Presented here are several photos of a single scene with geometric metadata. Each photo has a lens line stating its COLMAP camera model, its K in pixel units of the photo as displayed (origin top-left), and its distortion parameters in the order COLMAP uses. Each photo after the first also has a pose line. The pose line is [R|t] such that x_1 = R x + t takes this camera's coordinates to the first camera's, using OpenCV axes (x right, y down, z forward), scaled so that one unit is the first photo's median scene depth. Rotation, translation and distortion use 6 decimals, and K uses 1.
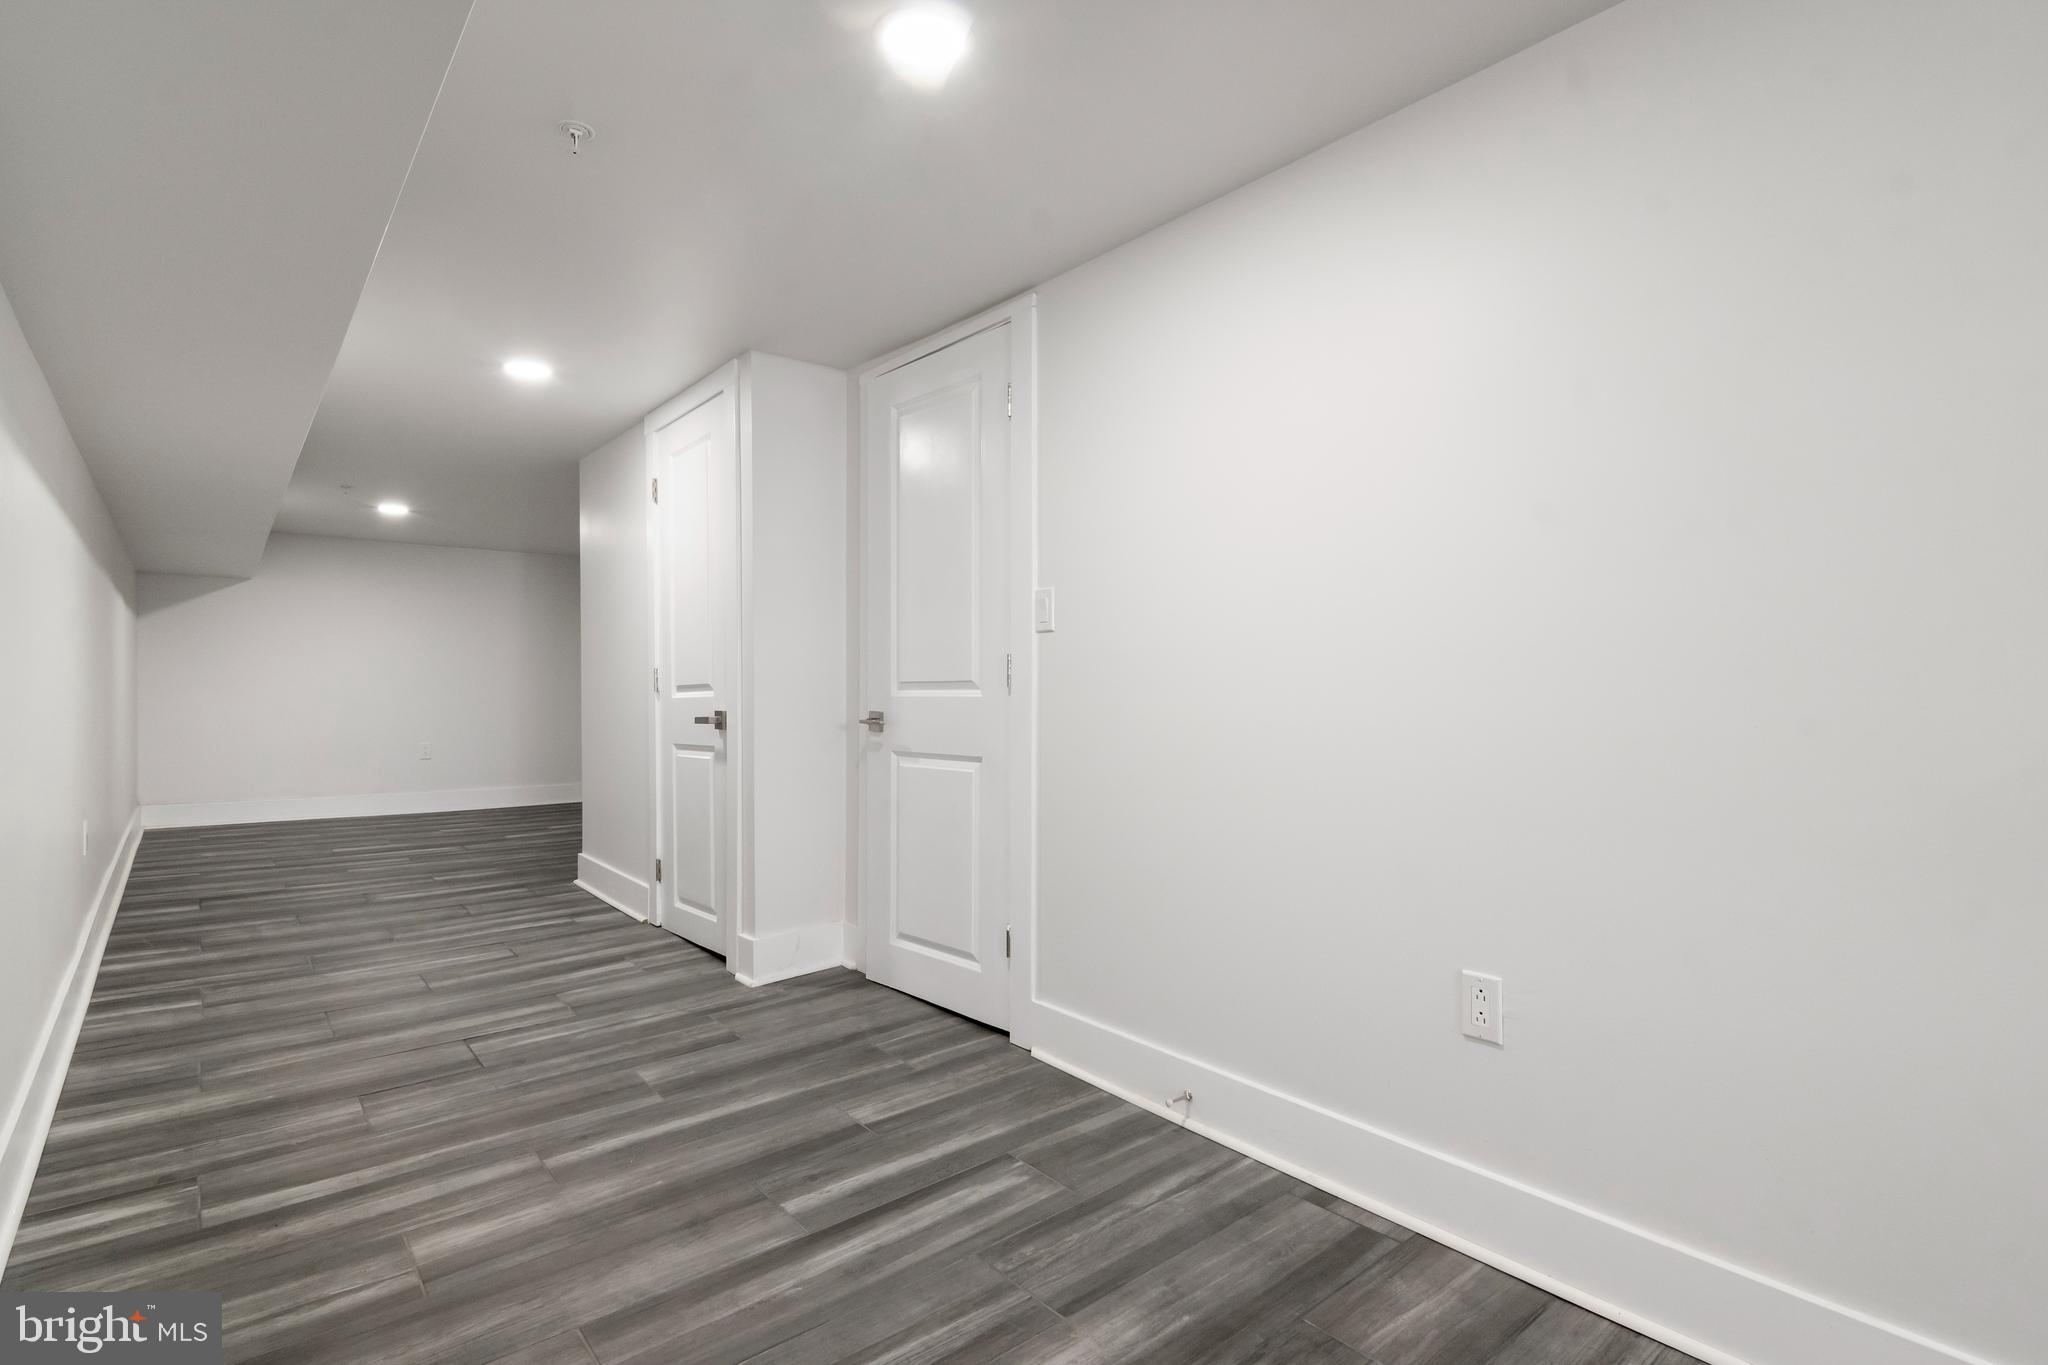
lens RADIAL K [[1019.3, 0, 1023.7], [0, 1019.3, 686.7], [0, 0, 1]] dist [-0.005741, -0.003223]
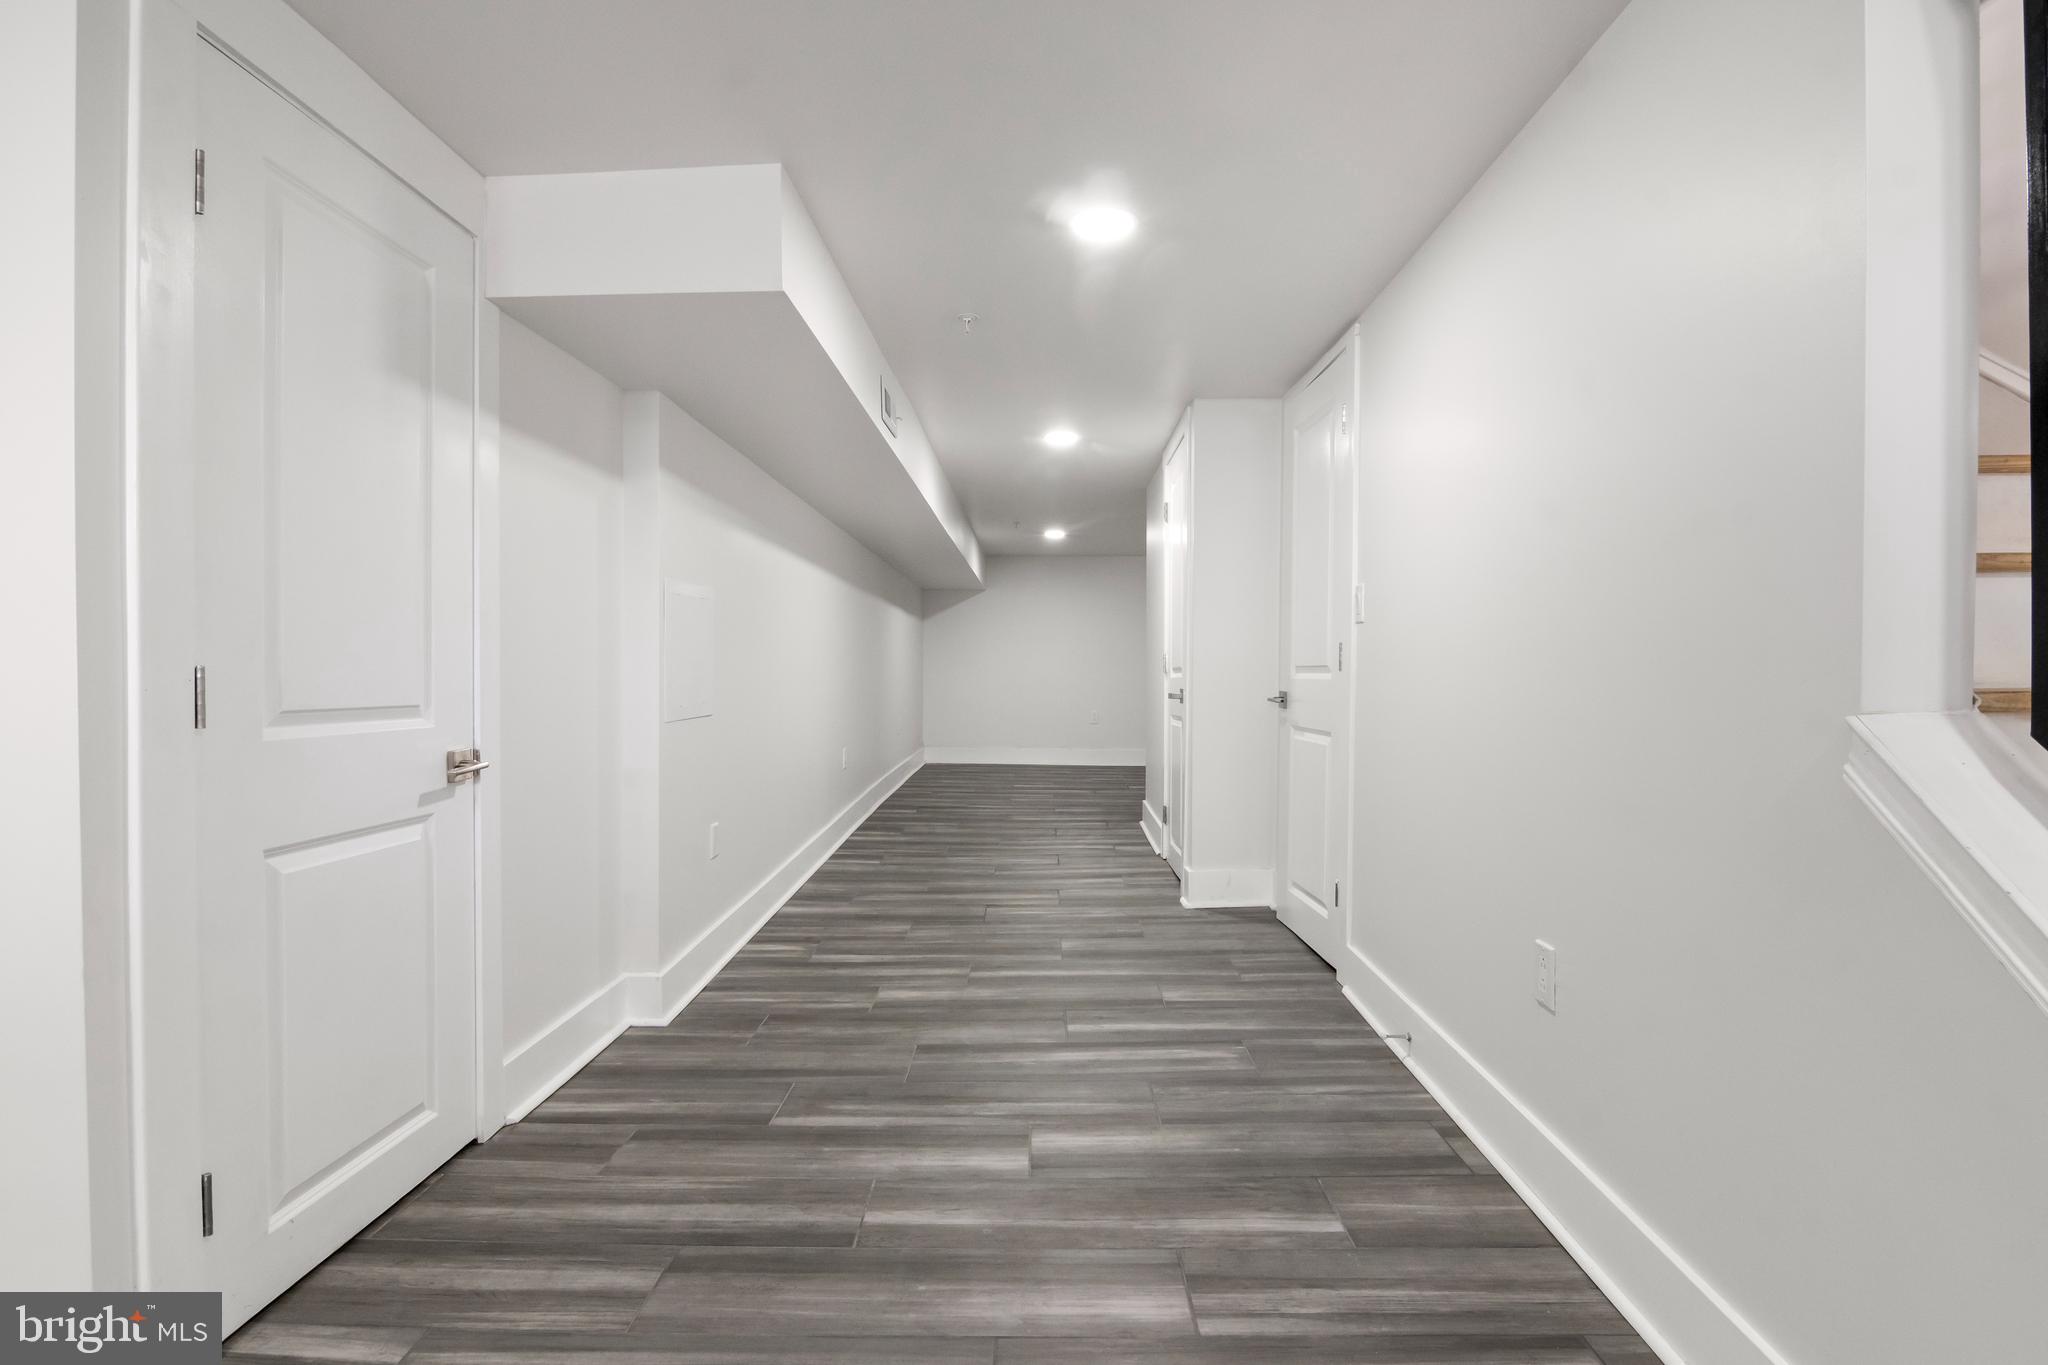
lens RADIAL K [[1019.3, 0, 1007.7], [0, 1019.3, 674.3], [0, 0, 1]] dist [-0.005741, -0.003223]
pose [[0.756667, 0.009681, -0.653729, 0.474486], [-0.006098, 0.999951, 0.007749, -0.002277], [0.653772, -0.001877, 0.756689, -0.115238]]
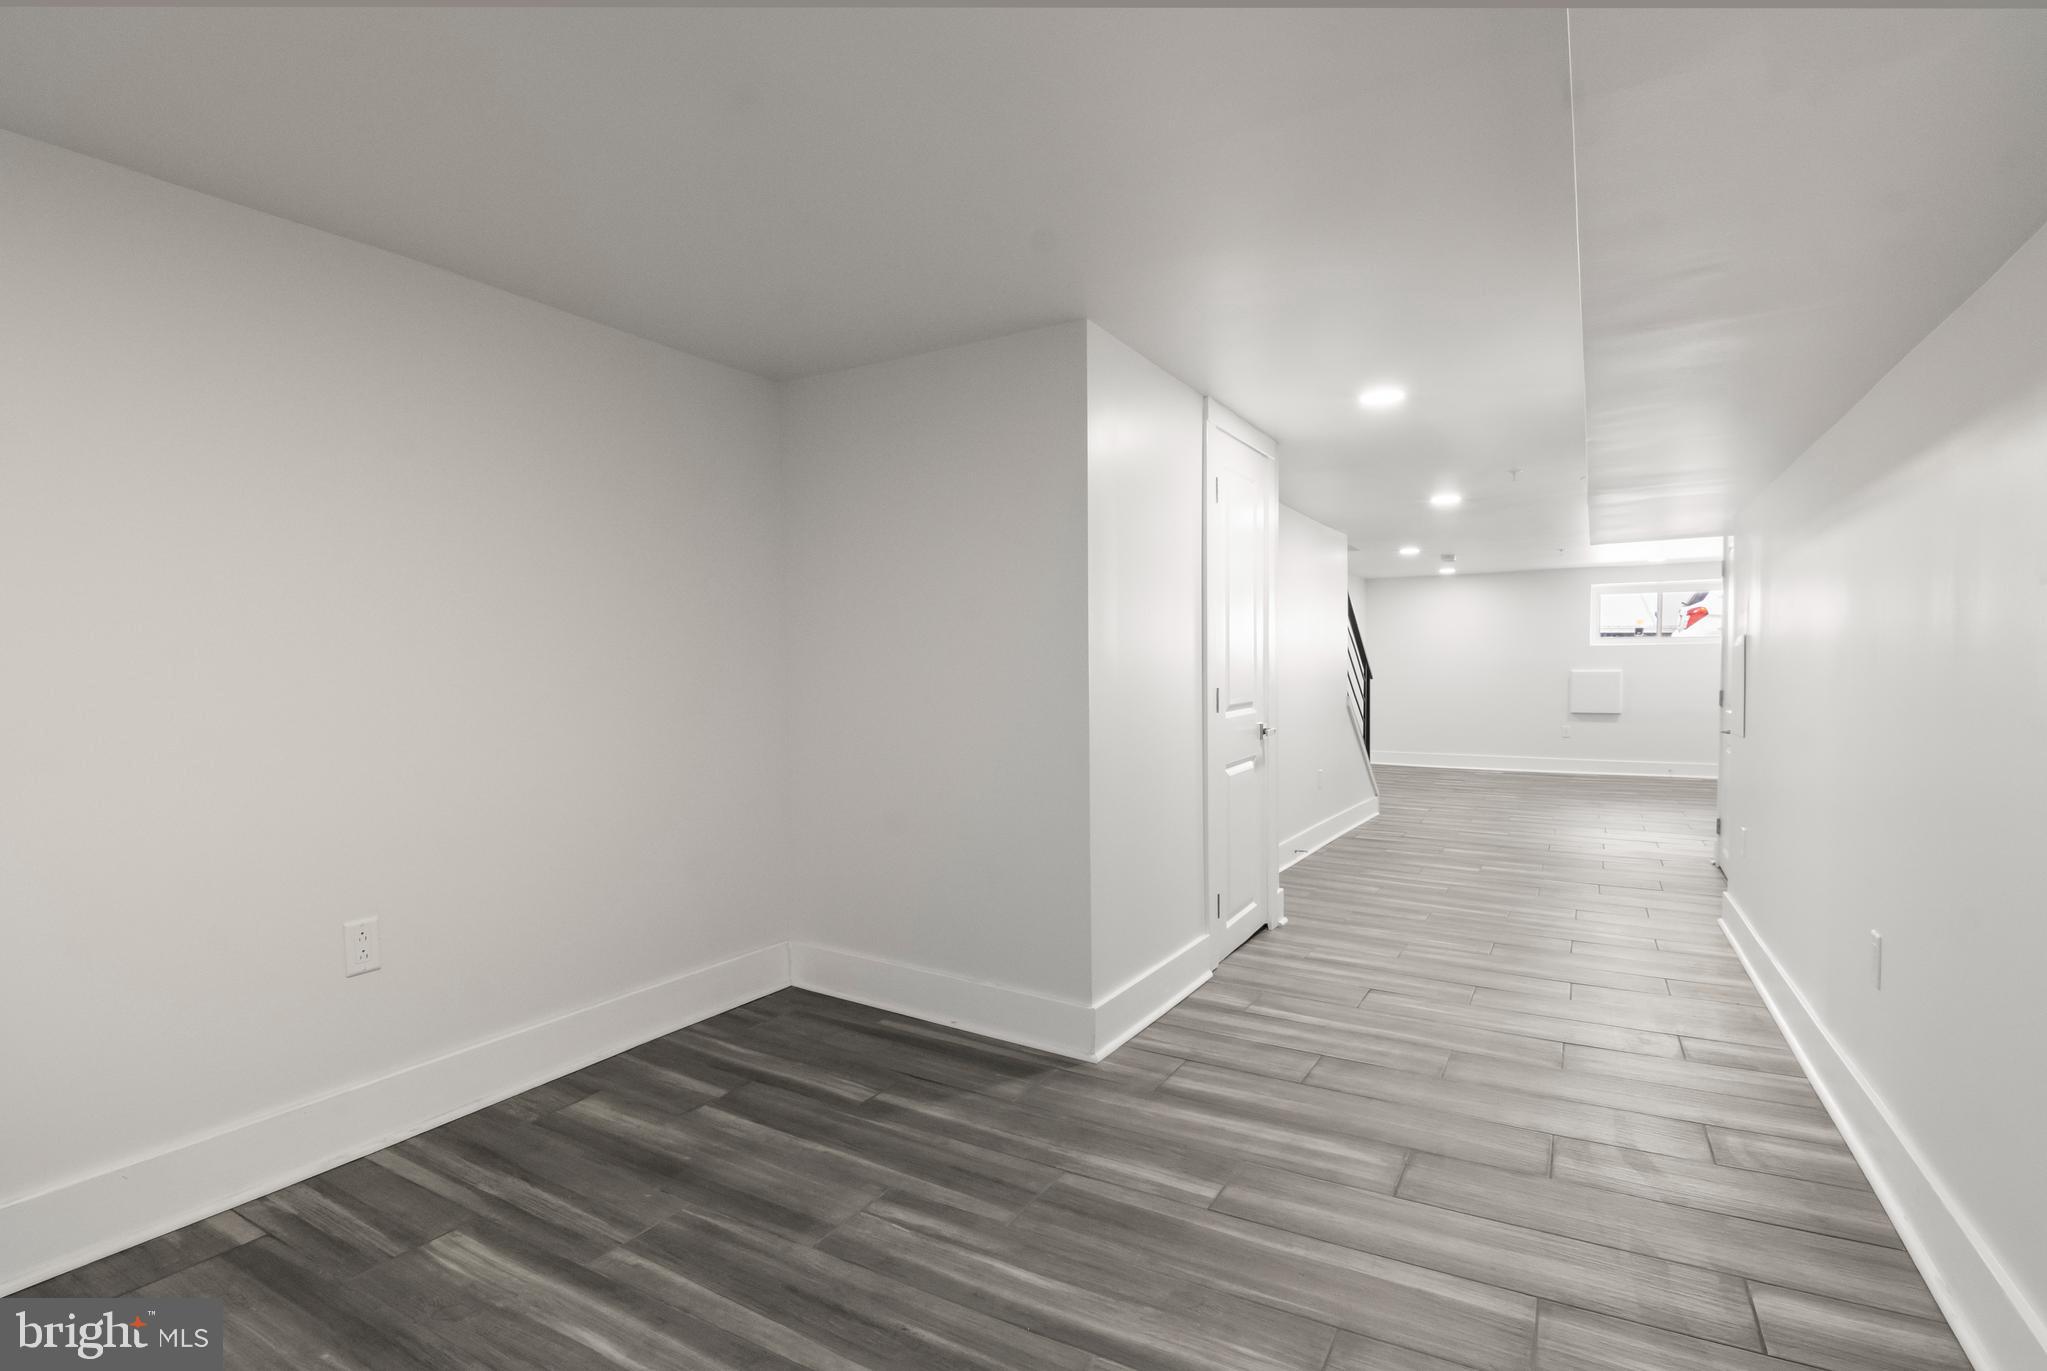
lens RADIAL K [[1018.8, 0, 1005.5], [0, 1018.8, 683.7], [0, 0, 1]] dist [-0.005741, -0.003223]
pose [[-0.360168, -0.008011, 0.932853, -1.723174], [-0.001711, 0.999967, 0.007927, -0.042590], [-0.932886, 0.001259, -0.360169, 2.263713]]
